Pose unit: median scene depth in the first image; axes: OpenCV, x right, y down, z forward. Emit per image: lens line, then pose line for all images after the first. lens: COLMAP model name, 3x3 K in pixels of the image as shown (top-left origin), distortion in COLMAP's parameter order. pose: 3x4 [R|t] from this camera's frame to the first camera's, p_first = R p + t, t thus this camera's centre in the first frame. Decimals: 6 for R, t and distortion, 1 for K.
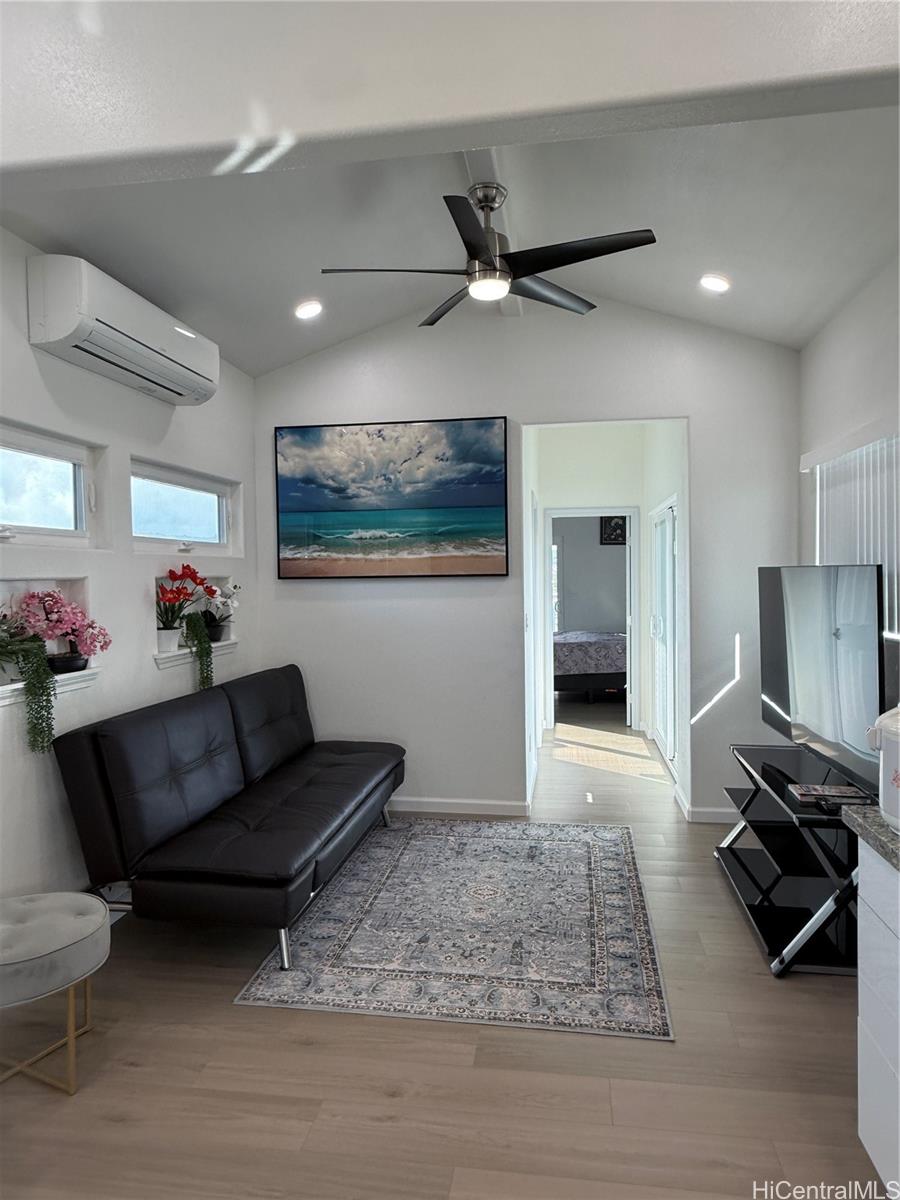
lens RADIAL K [[770.0, 0, 452.5], [0, 770.0, 597.6], [0, 0, 1]] dist [-0.001680, -0.000796]
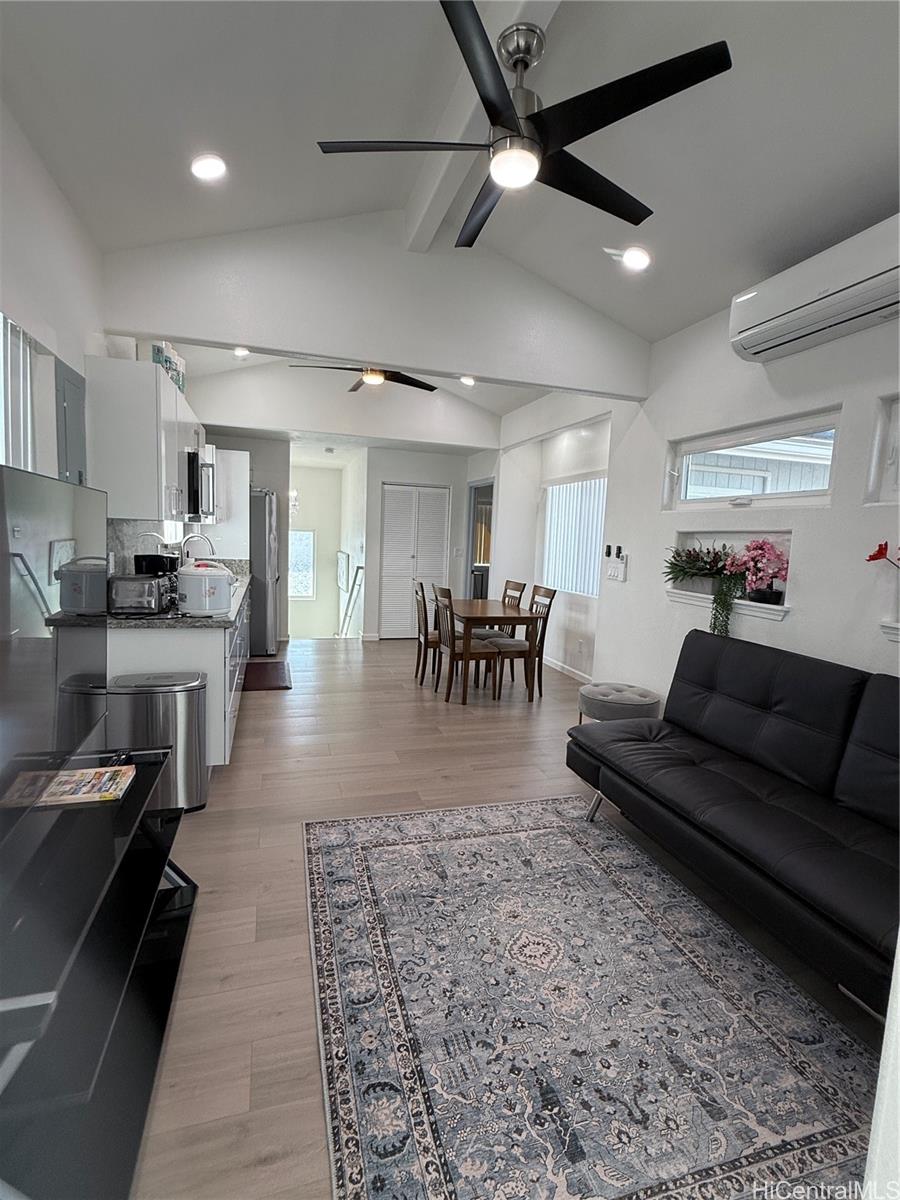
lens RADIAL K [[563.0, 0, 450.3], [0, 563.0, 594.8], [0, 0, 1]] dist [-0.000355, 0.000034]
pose [[-0.897861, 0.025818, -0.439522, 0.368785], [-0.038838, 0.989743, 0.137478, -0.024901], [0.438563, 0.140506, -0.887649, 1.502073]]
